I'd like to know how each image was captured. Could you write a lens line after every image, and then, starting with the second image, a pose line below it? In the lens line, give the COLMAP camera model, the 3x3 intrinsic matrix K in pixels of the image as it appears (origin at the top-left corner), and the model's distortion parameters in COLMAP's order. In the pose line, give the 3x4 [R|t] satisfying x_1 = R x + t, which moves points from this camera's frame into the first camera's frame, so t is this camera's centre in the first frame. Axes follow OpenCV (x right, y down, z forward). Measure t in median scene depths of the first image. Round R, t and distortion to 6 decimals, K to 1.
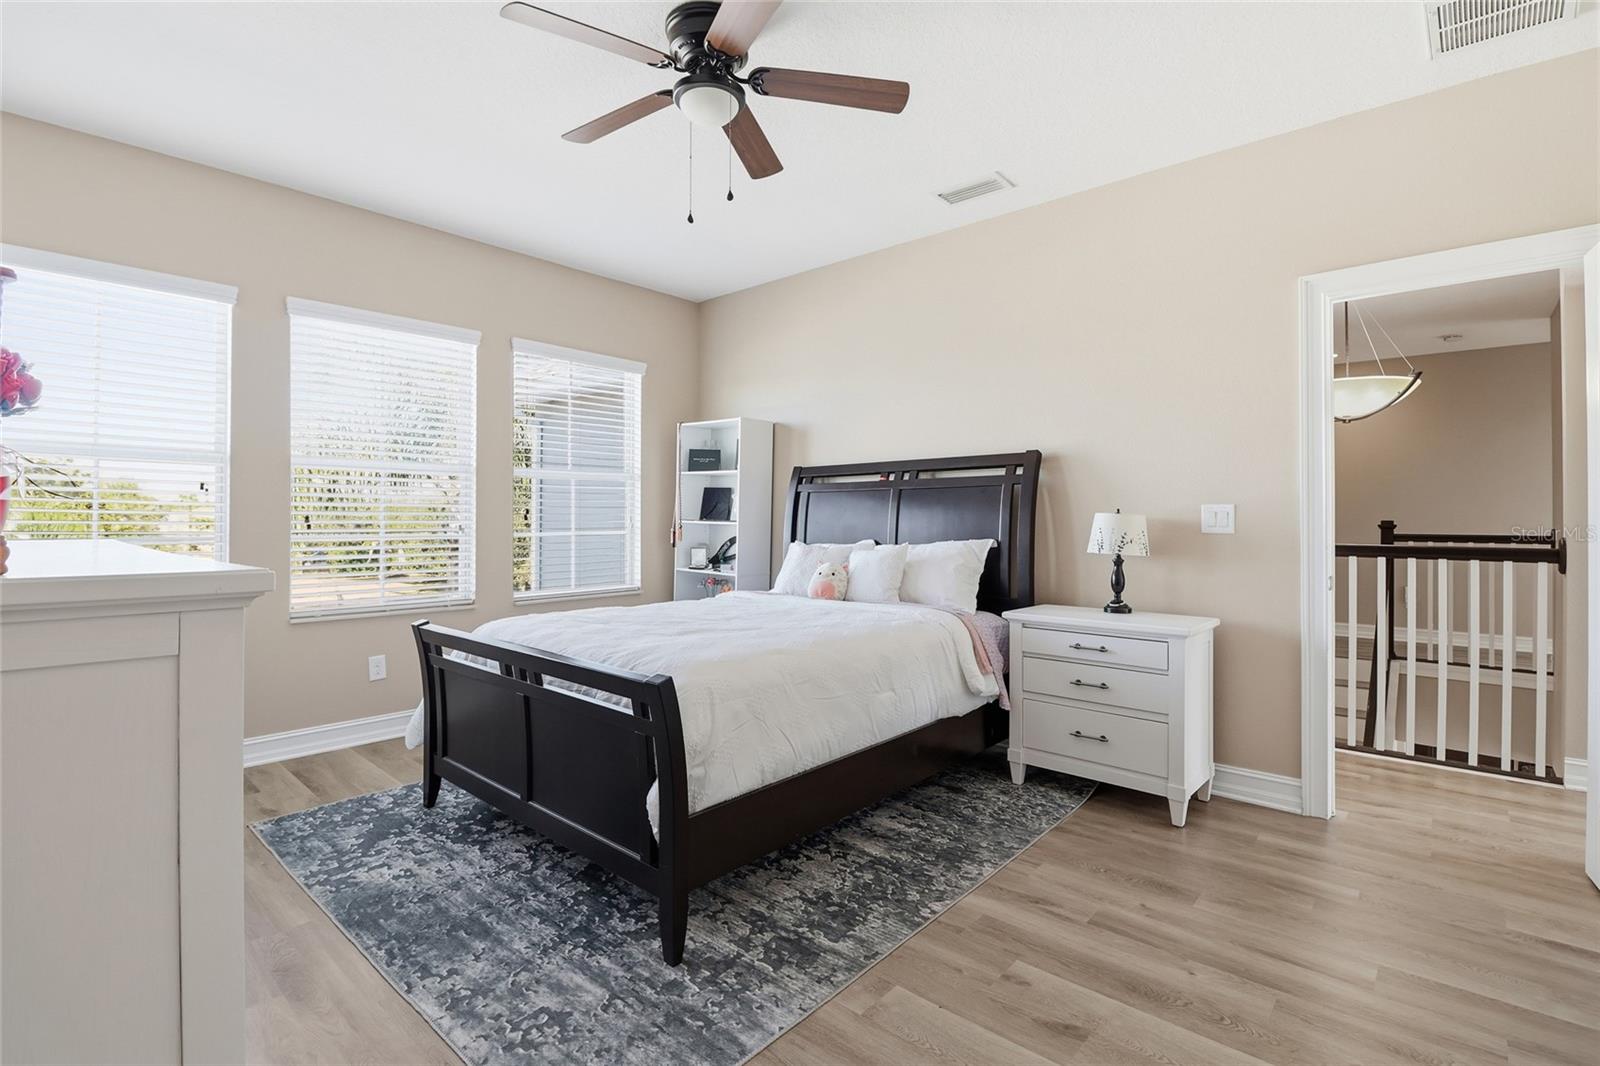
lens RADIAL K [[748.5, 0, 805.0], [0, 748.5, 519.6], [0, 0, 1]] dist [-0.005319, -0.009143]
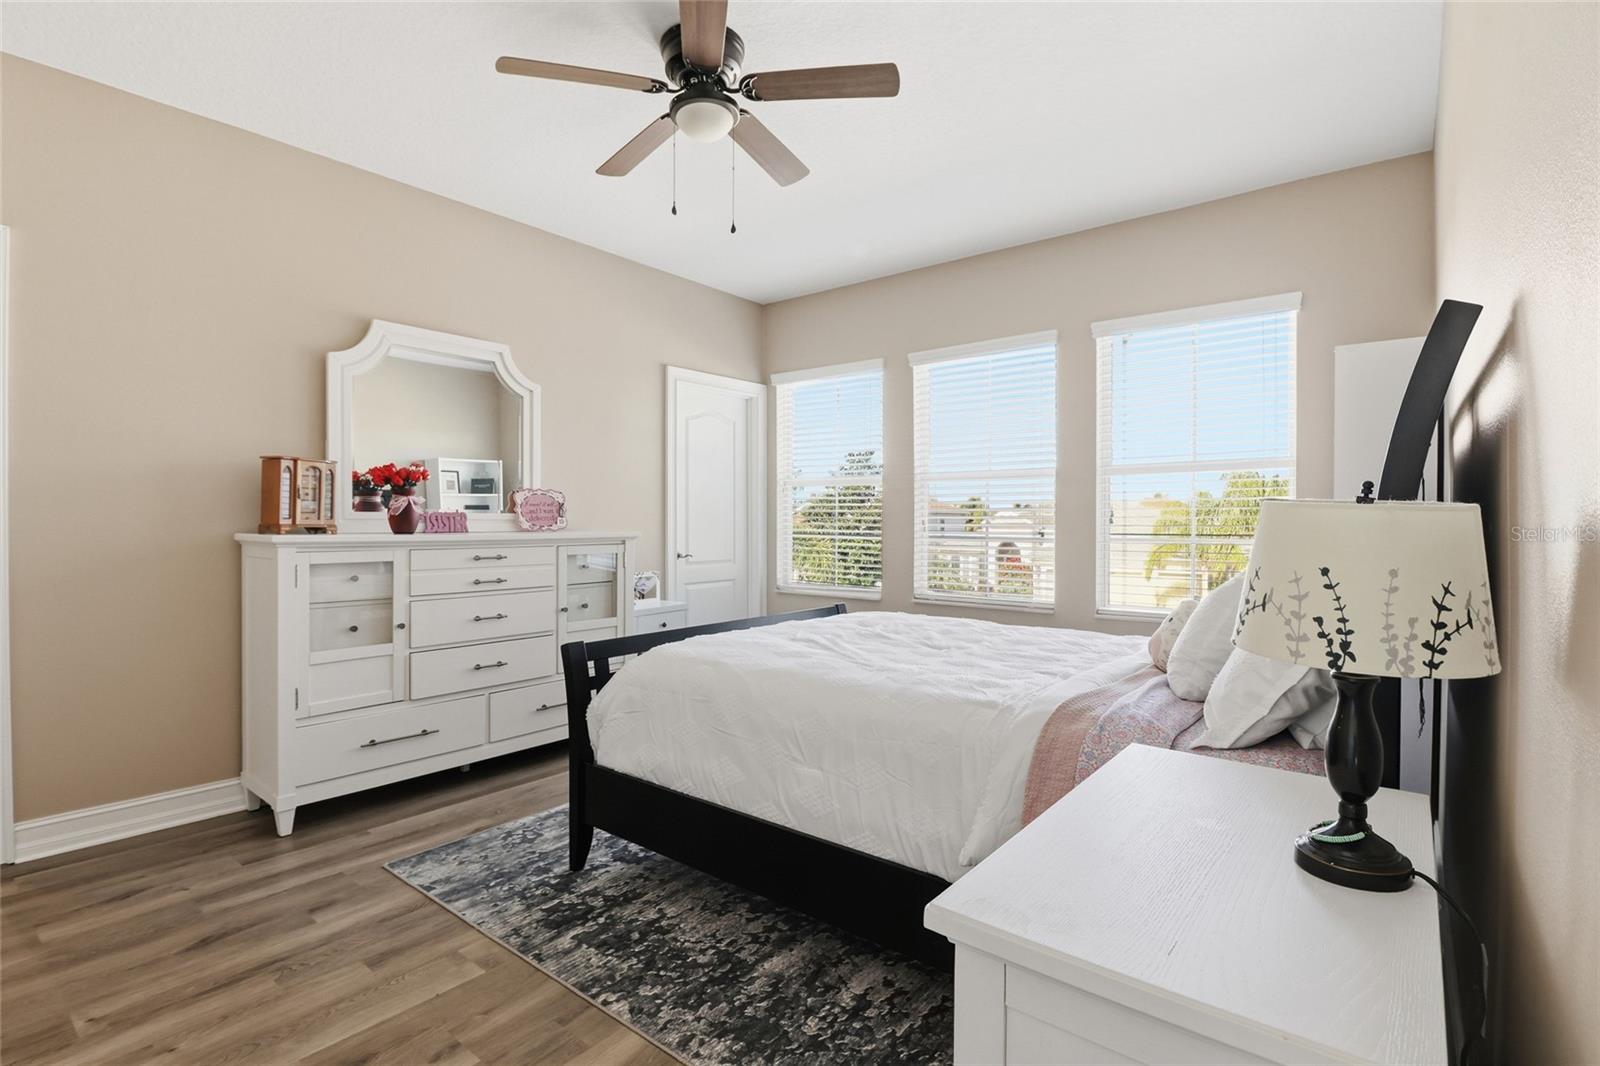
lens RADIAL K [[748.5, 0, 804.7], [0, 748.5, 540.3], [0, 0, 1]] dist [-0.005319, -0.009143]
pose [[0.052553, 0.026722, -0.998261, 0.984818], [0.001993, 0.999637, 0.026864, -0.008693], [0.998616, -0.003402, 0.052481, 1.166480]]
